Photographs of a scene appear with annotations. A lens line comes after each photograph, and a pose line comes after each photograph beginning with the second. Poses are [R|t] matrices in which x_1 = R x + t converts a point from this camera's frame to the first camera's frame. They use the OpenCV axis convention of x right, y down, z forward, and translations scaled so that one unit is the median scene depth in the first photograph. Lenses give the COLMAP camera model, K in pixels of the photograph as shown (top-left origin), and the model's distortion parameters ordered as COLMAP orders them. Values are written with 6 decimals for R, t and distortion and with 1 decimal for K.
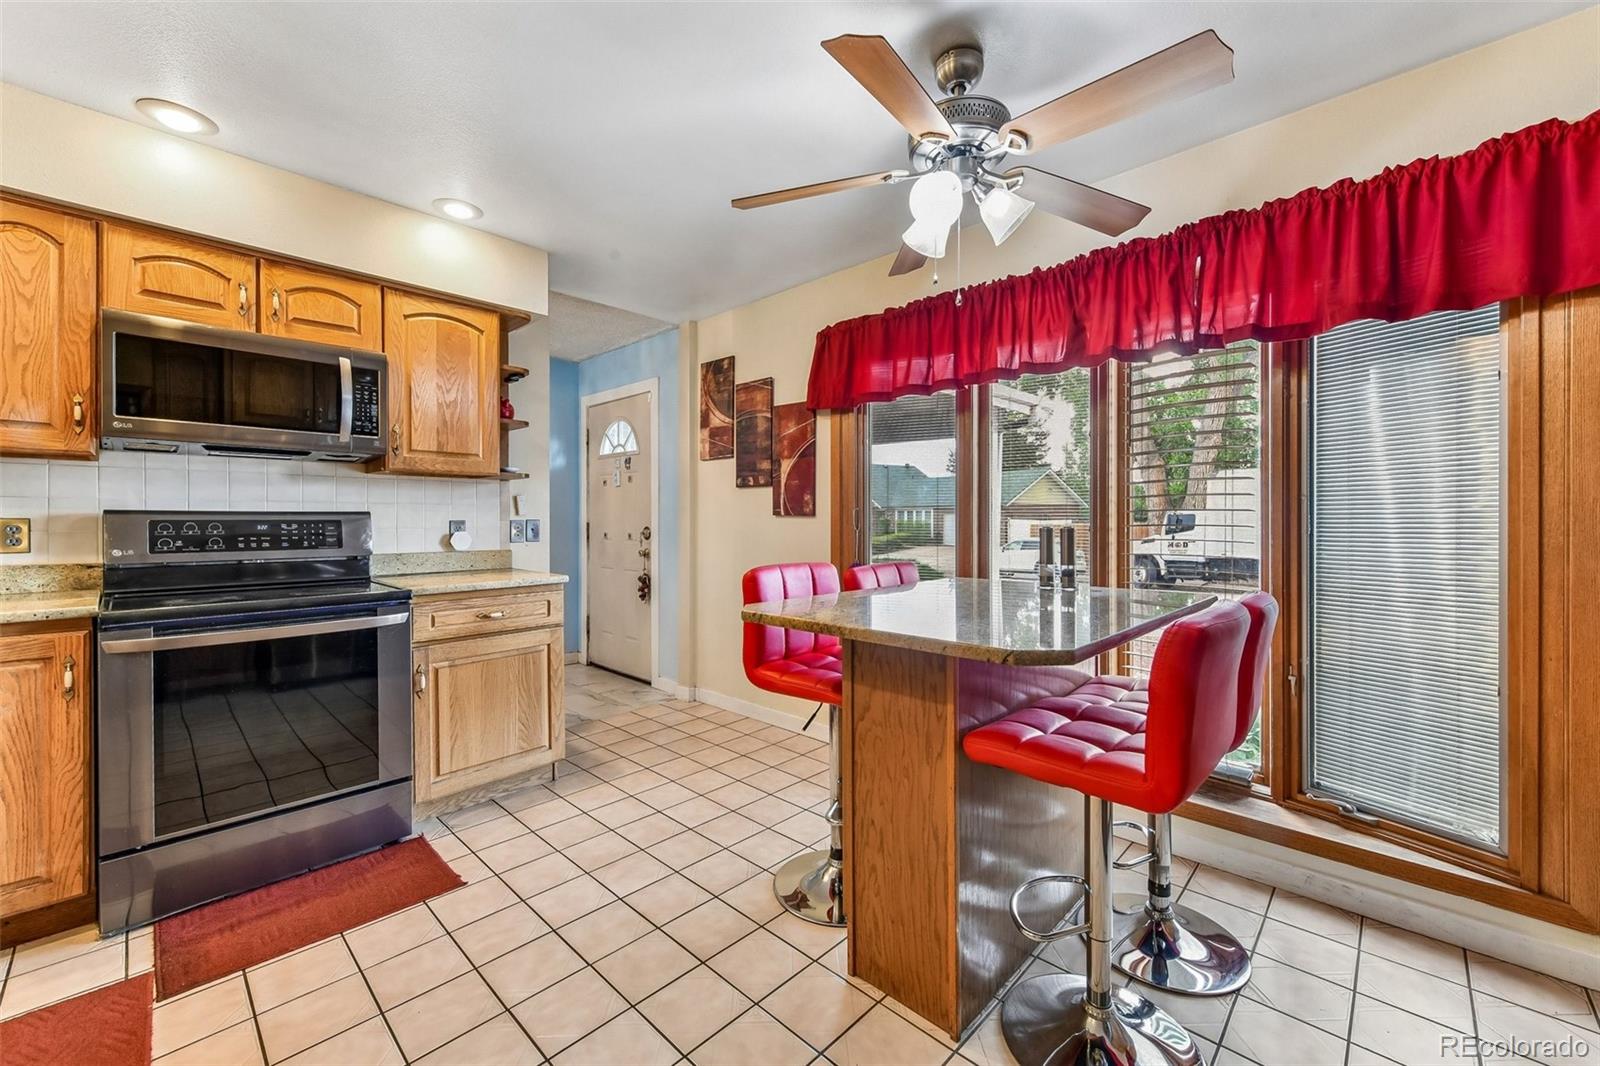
lens RADIAL K [[633.8, 0, 806.9], [0, 633.8, 522.5], [0, 0, 1]] dist [0.000734, -0.000274]
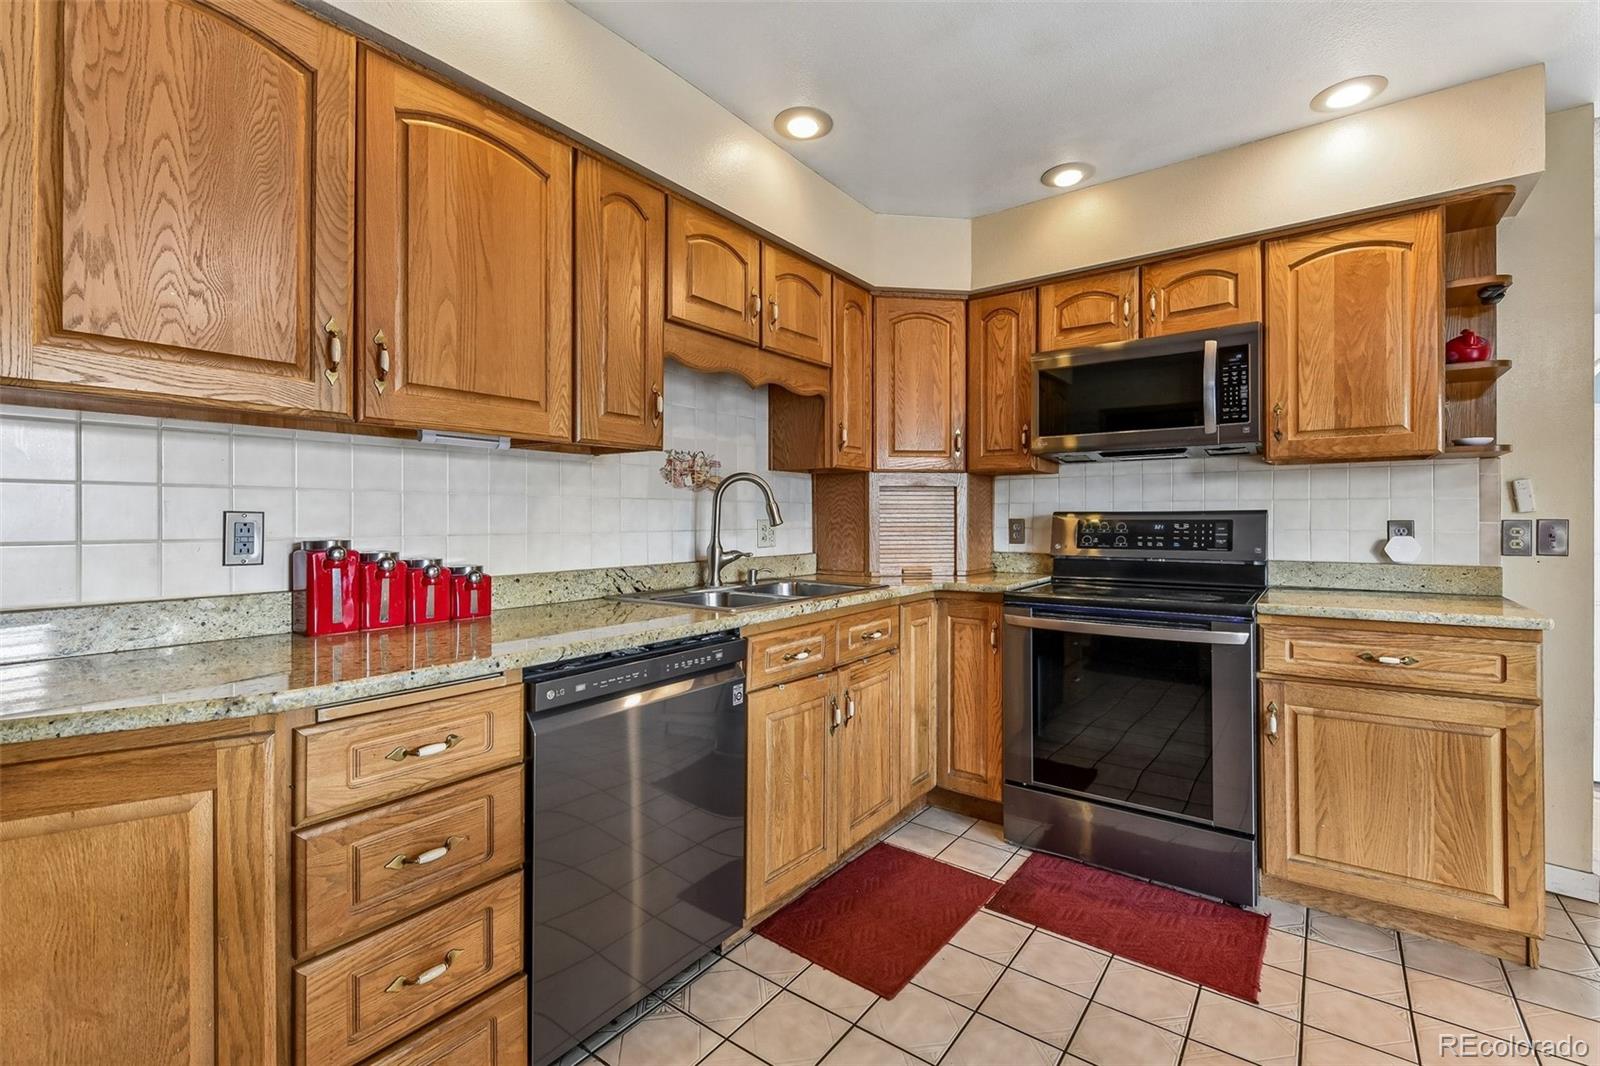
lens RADIAL K [[697.1, 0, 807.0], [0, 697.1, 517.7], [0, 0, 1]] dist [0.000195, -0.000544]
pose [[0.114269, -0.001229, -0.993449, 0.190103], [-0.002271, 0.999996, -0.001499, -0.004222], [0.993447, 0.002427, 0.114266, 0.314368]]
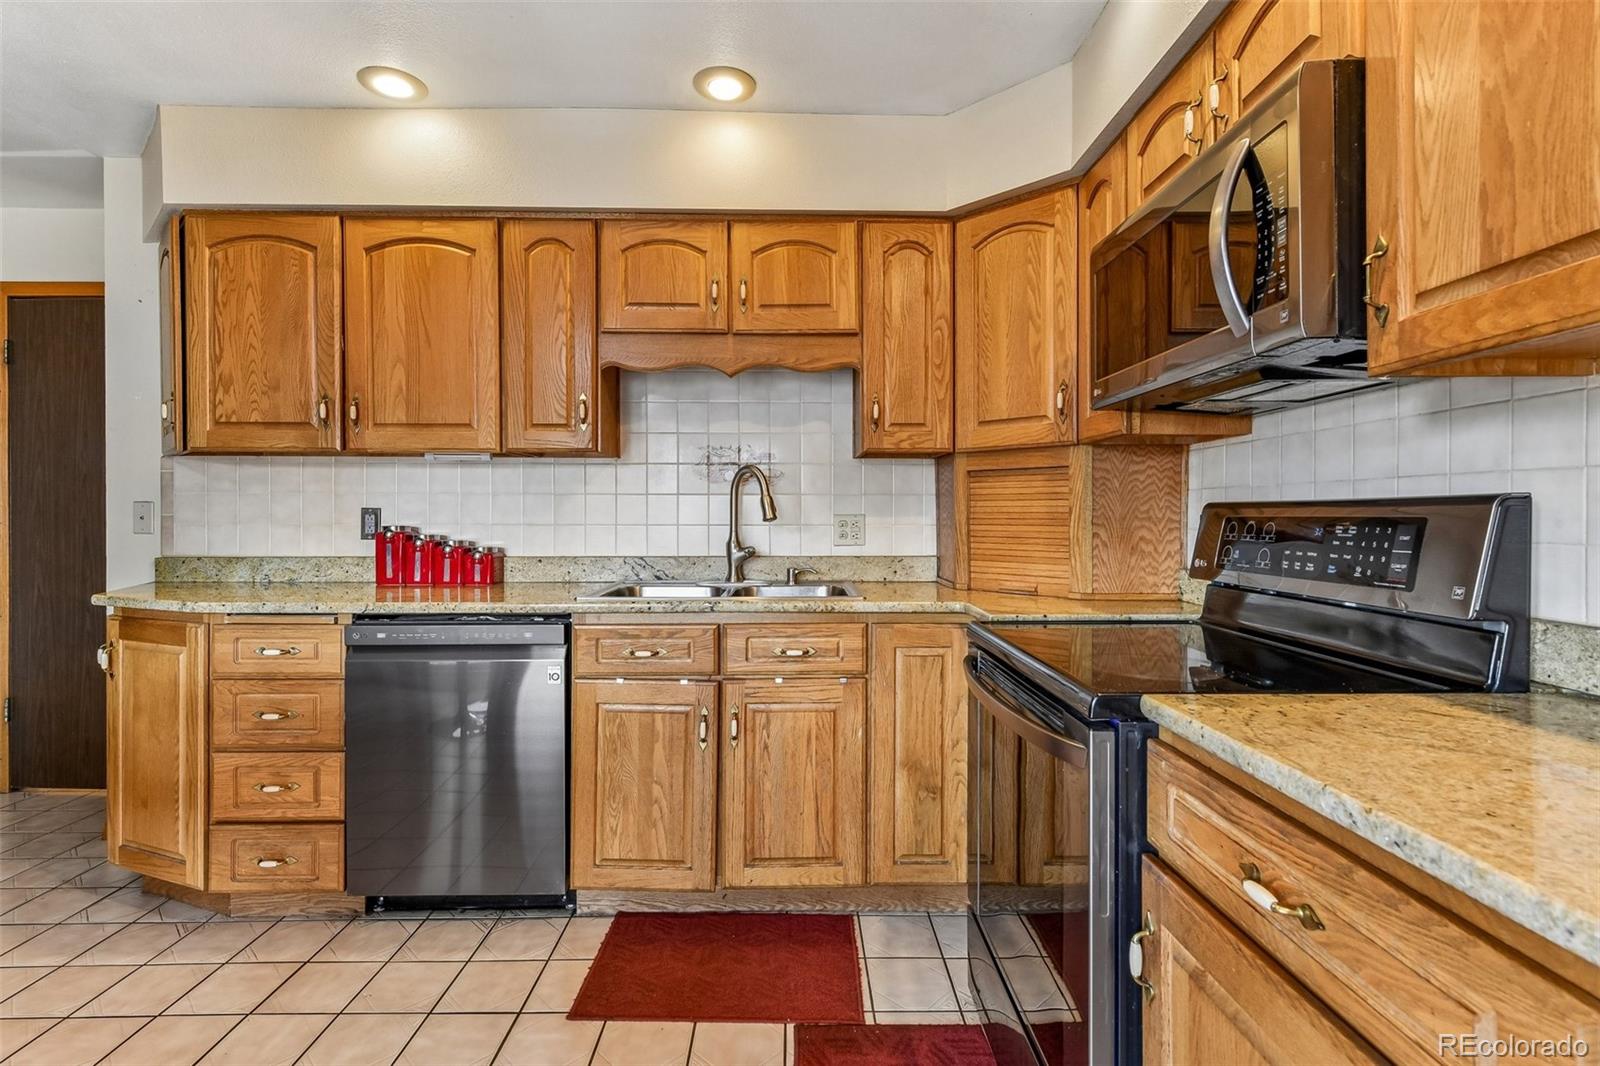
lens RADIAL K [[756.9, 0, 808.4], [0, 756.9, 515.4], [0, 0, 1]] dist [0.005031, -0.000089]
pose [[-0.718113, 0.000619, -0.695927, -0.159356], [-0.004044, 0.999979, 0.005062, -0.006605], [0.695915, 0.006450, -0.718095, 1.160684]]
